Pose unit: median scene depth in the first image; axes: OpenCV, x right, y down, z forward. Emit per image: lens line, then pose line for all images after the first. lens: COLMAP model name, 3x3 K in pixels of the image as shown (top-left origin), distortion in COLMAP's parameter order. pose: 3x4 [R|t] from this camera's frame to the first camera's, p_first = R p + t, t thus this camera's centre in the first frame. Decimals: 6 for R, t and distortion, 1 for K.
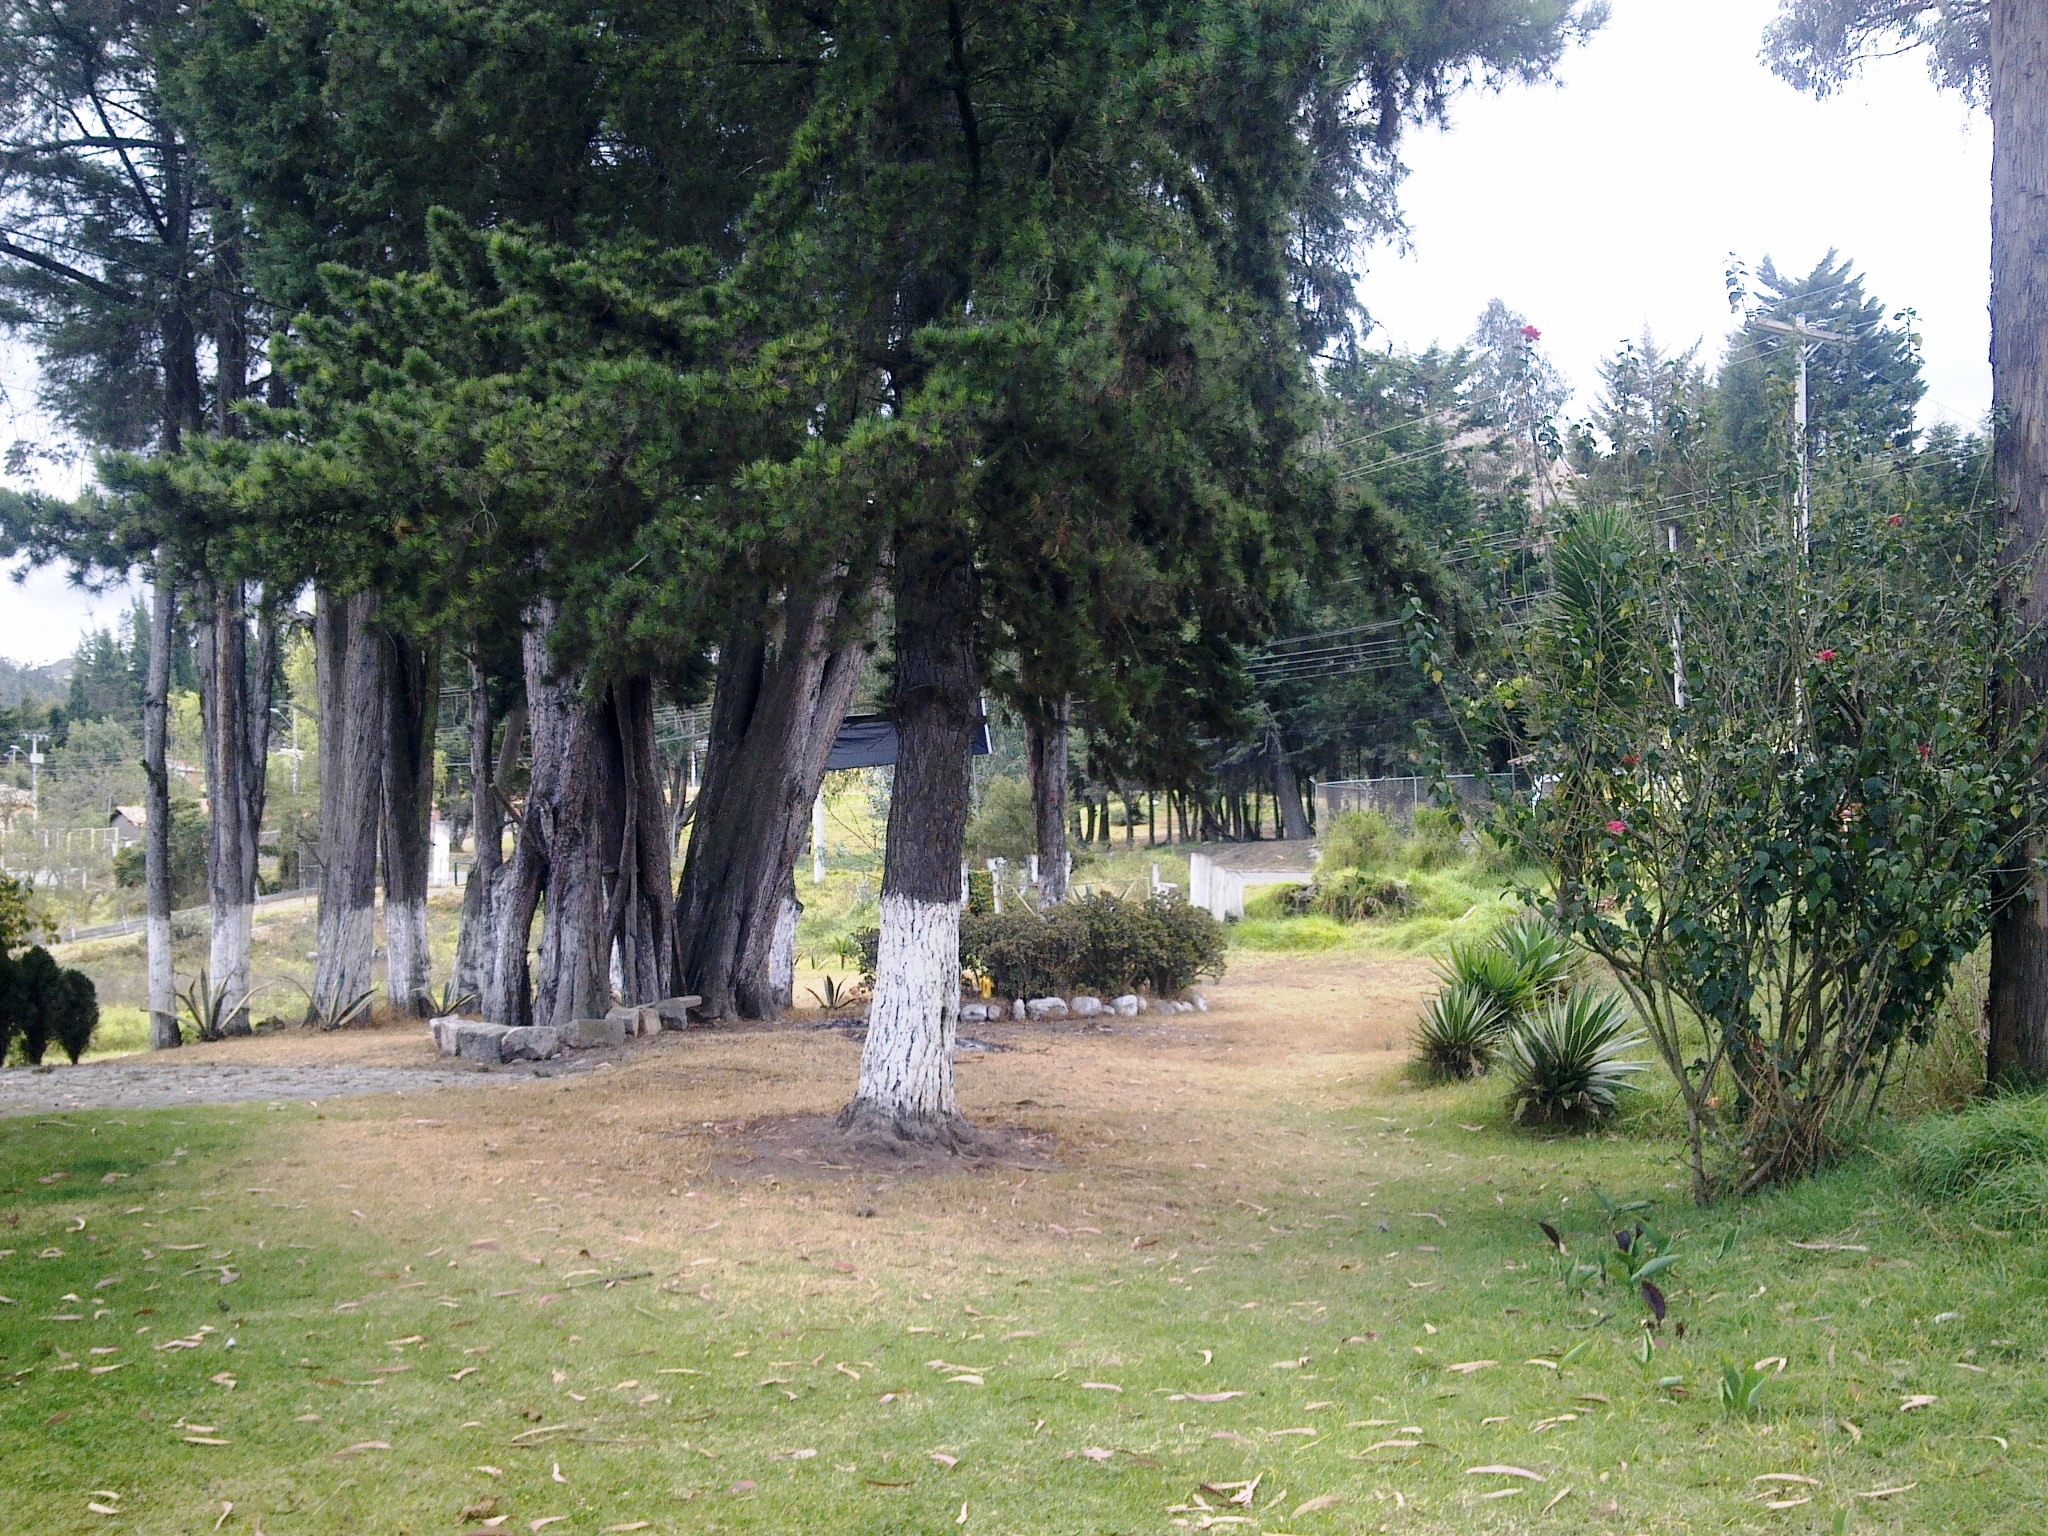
lens RADIAL K [[2461.1, 0, 1024.0], [0, 2461.1, 768.0], [0, 0, 1]] dist [0.096470, -0.329150]
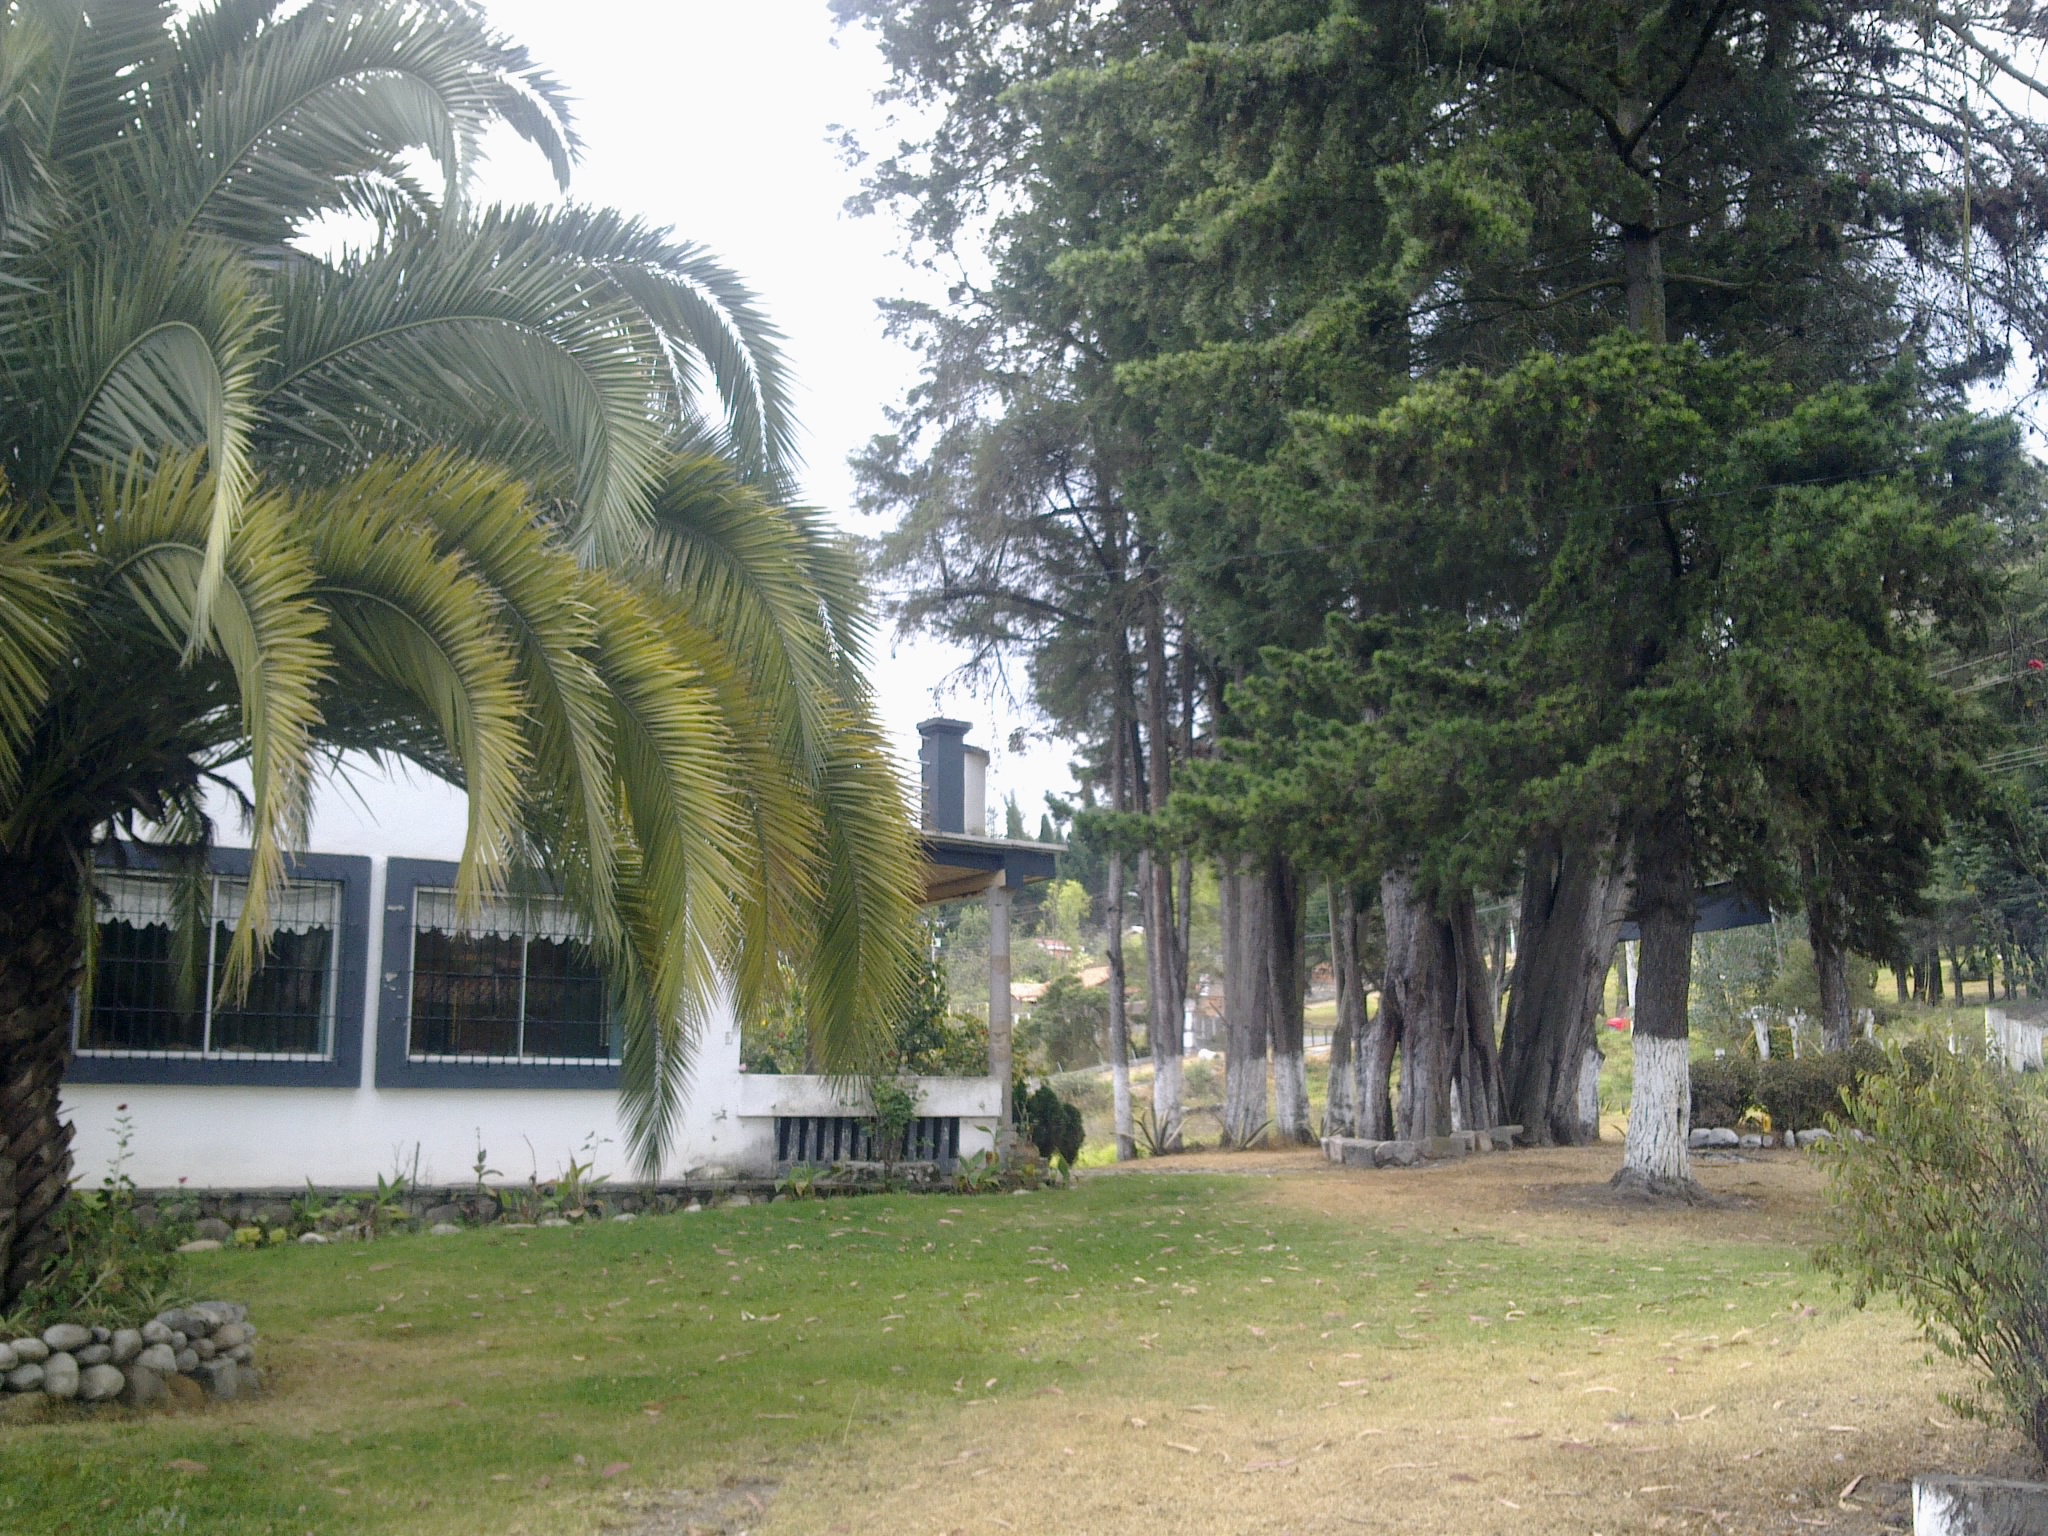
lens RADIAL K [[2502.0, 0, 1024.0], [0, 2502.0, 768.0], [0, 0, 1]] dist [0.182164, -1.175330]
pose [[0.947202, -0.048322, -0.316975, 0.052831], [0.027486, 0.997177, -0.069881, -0.008815], [0.319457, 0.057479, 0.945856, -0.368268]]
